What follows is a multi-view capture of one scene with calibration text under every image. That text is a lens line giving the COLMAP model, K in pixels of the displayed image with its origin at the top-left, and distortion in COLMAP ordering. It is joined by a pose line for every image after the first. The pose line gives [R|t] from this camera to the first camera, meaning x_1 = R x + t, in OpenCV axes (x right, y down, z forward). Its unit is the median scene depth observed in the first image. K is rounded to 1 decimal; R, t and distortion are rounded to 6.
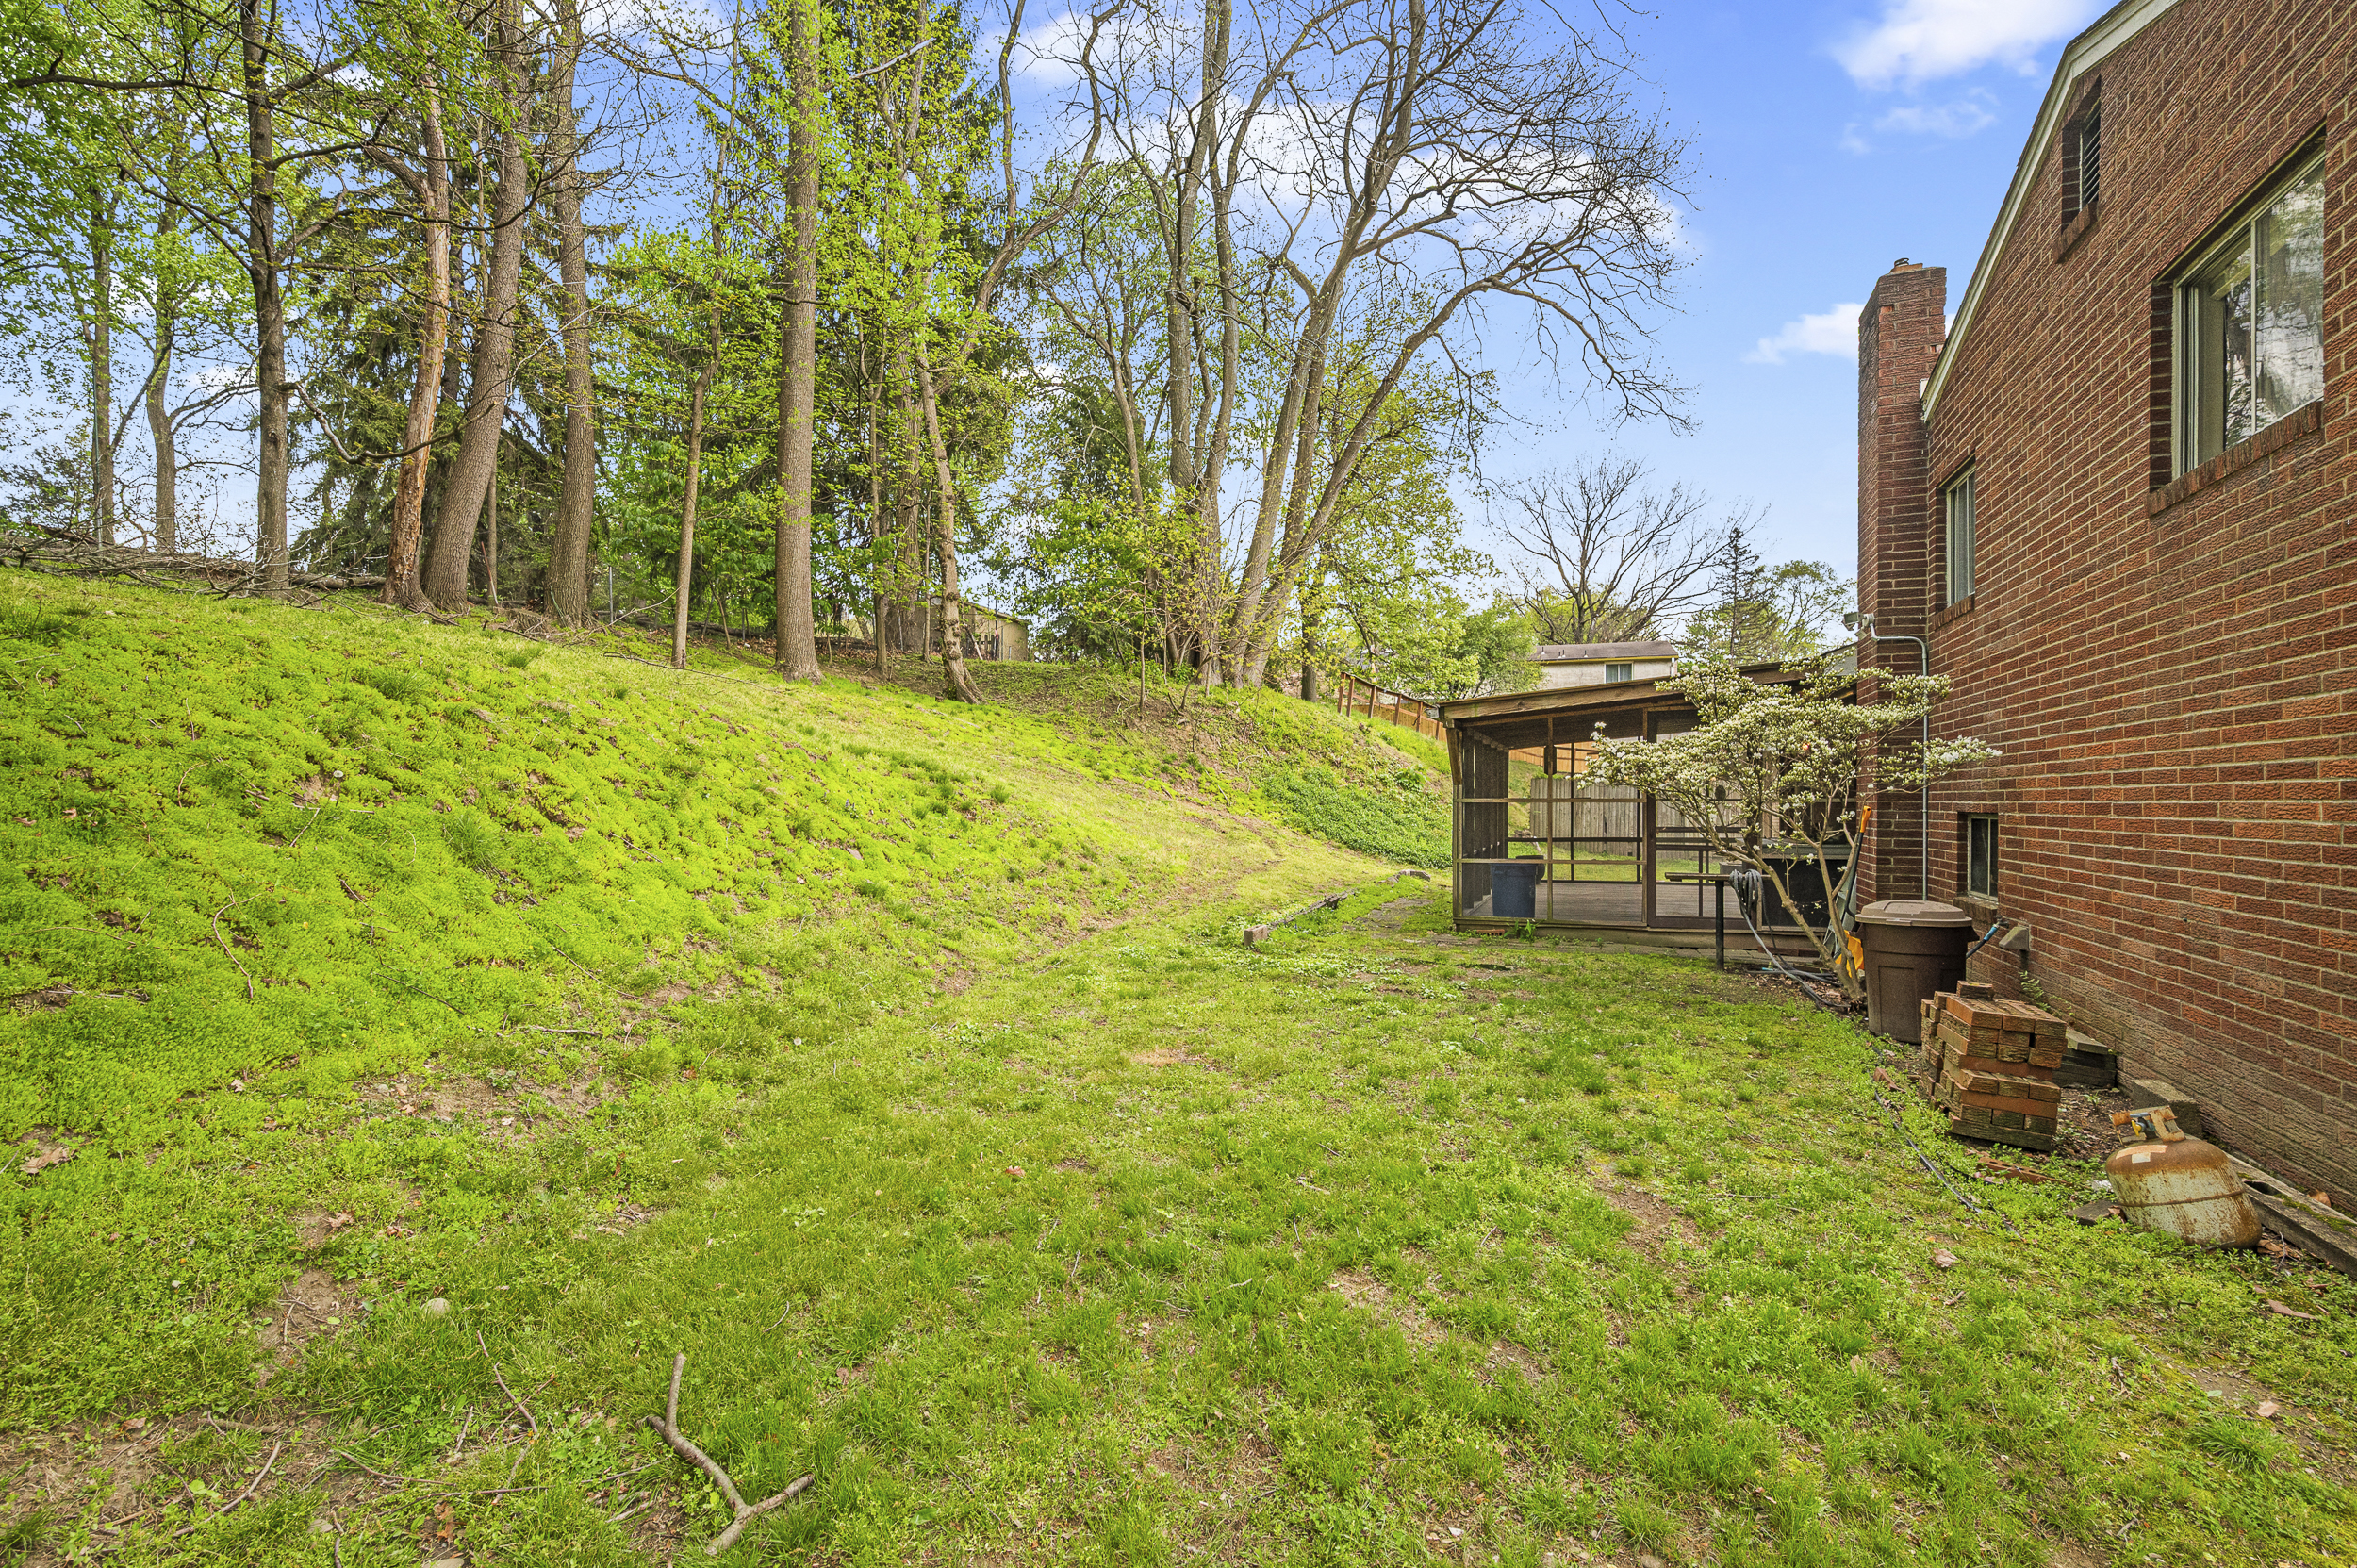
lens RADIAL K [[1090.3, 0, 1184.6], [0, 1090.3, 792.7], [0, 0, 1]] dist [-0.000951, -0.000389]
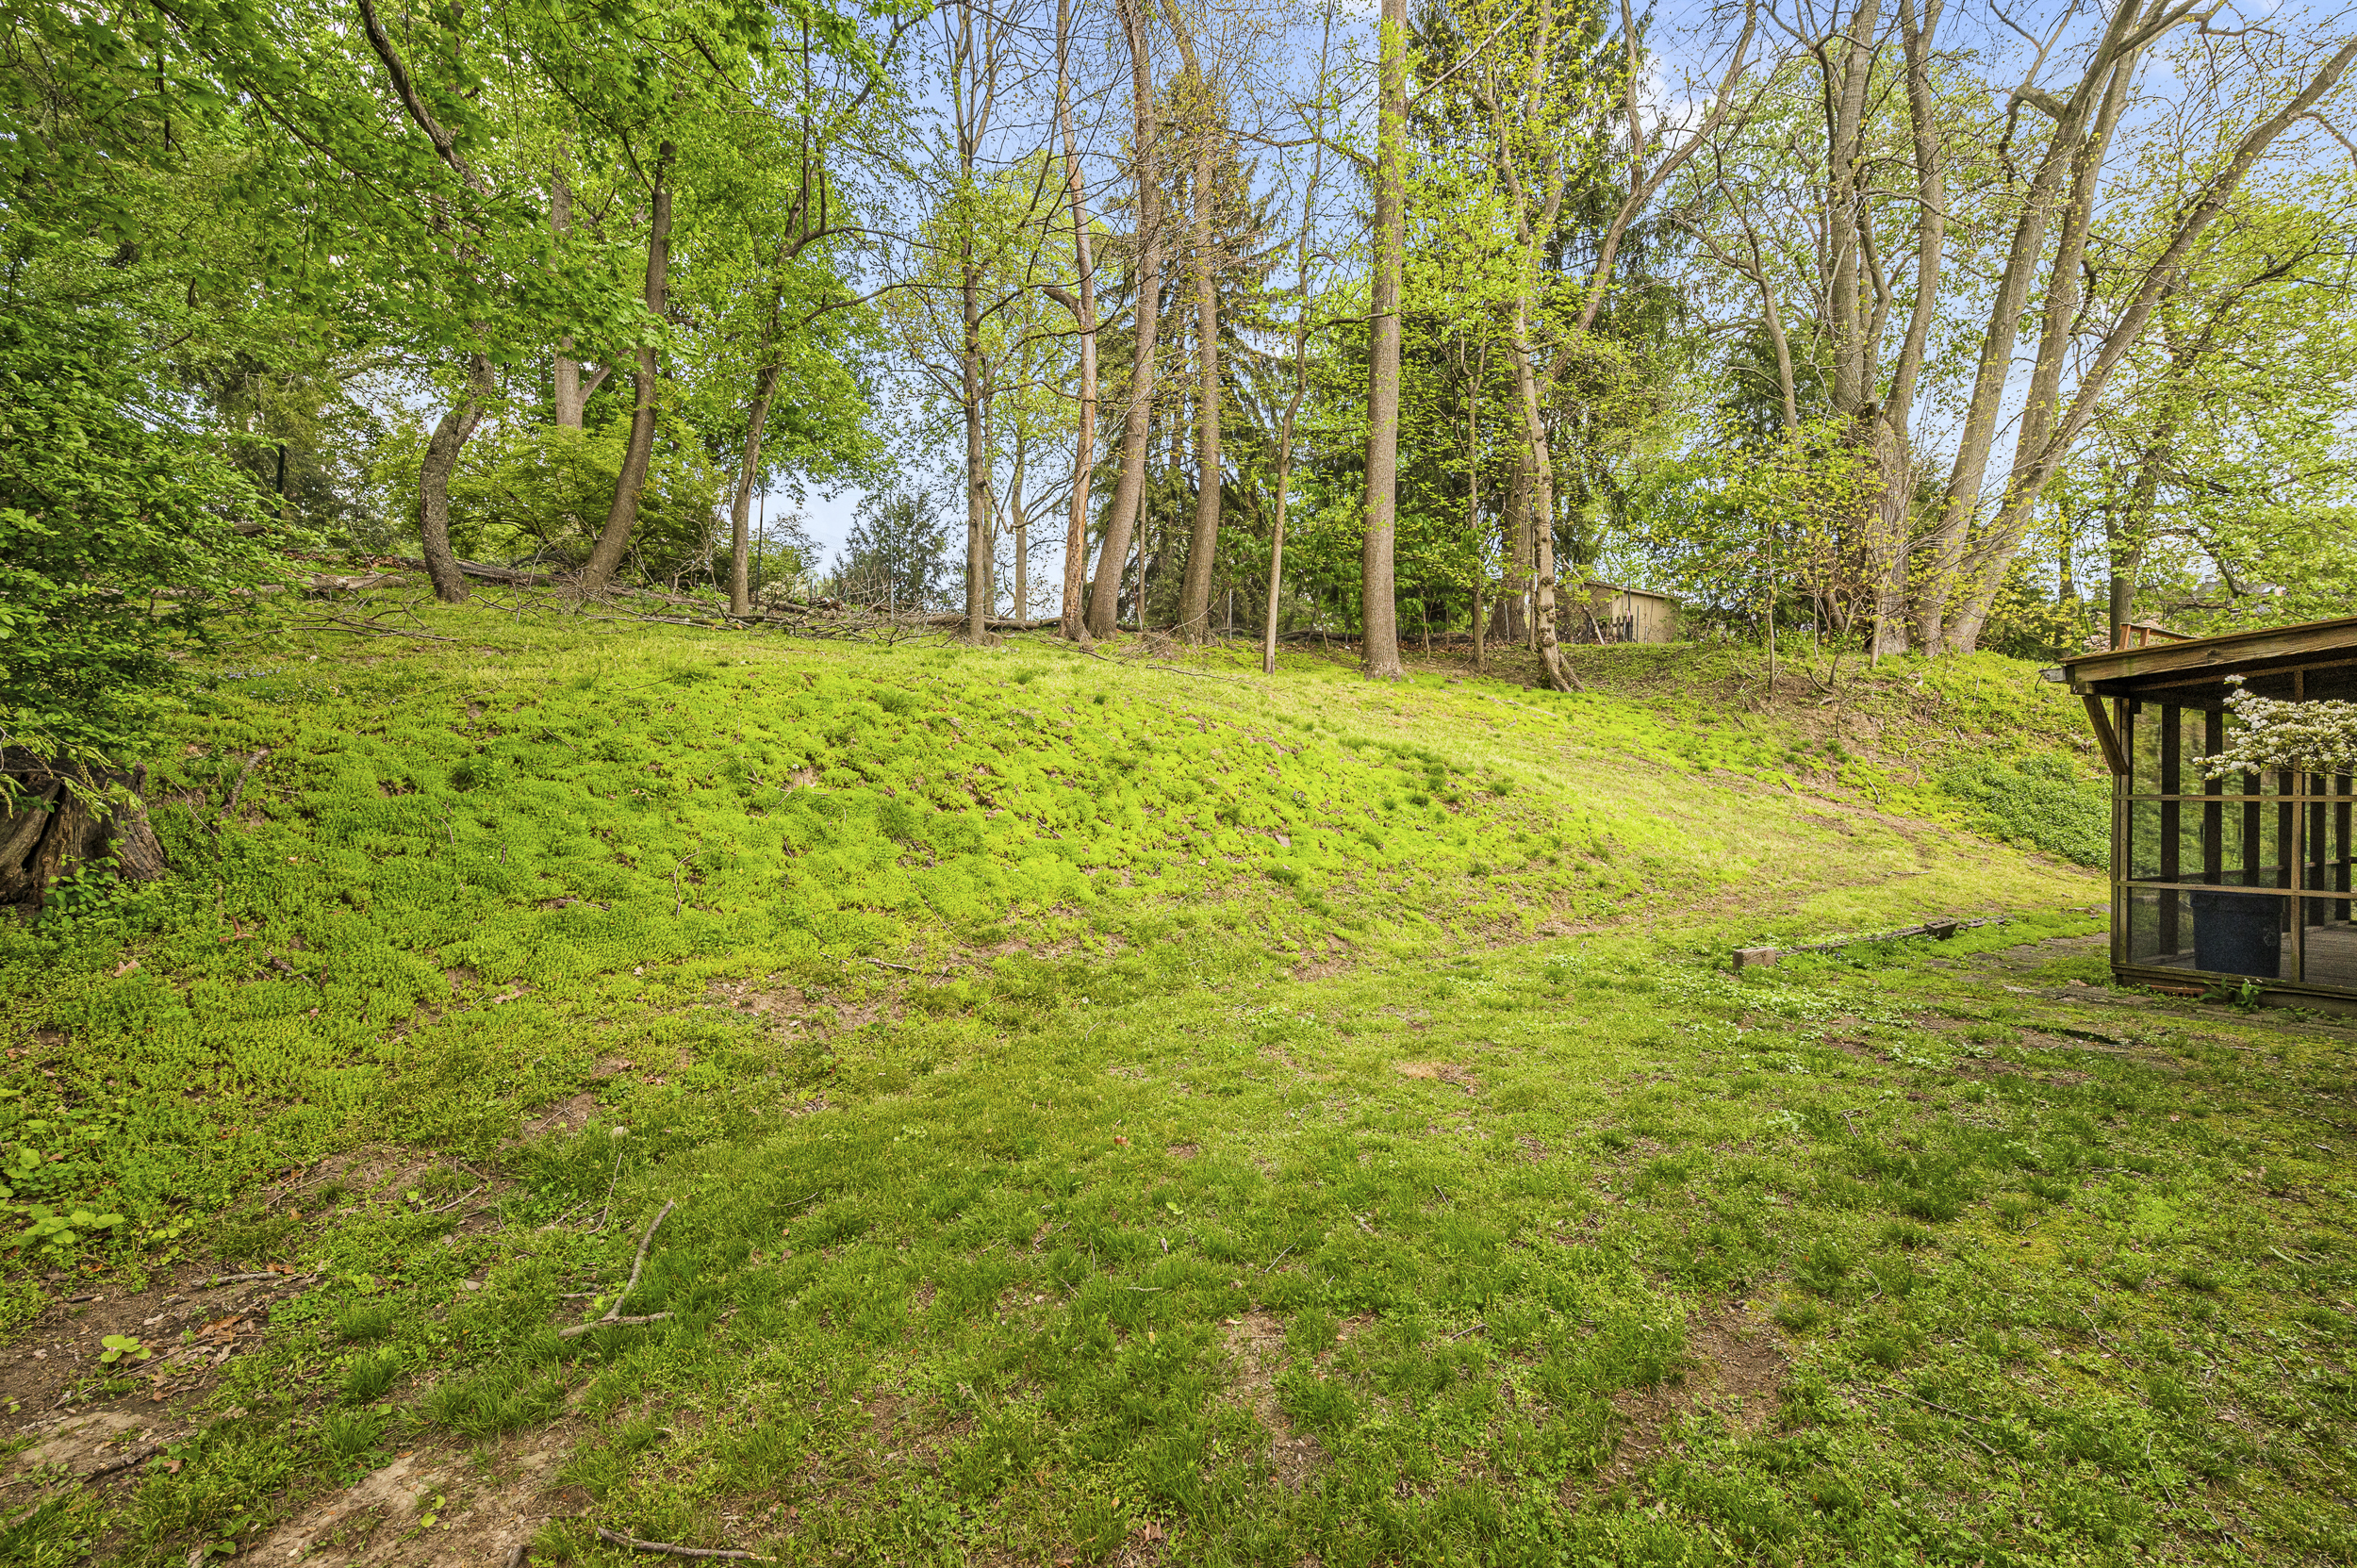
lens RADIAL K [[1090.3, 0, 1183.3], [0, 1090.3, 786.1], [0, 0, 1]] dist [-0.000951, -0.000389]
pose [[0.791850, 0.003650, -0.610705, 0.201260], [-0.004266, 0.999991, 0.000444, 0.002103], [0.610701, 0.002254, 0.791858, 0.078759]]
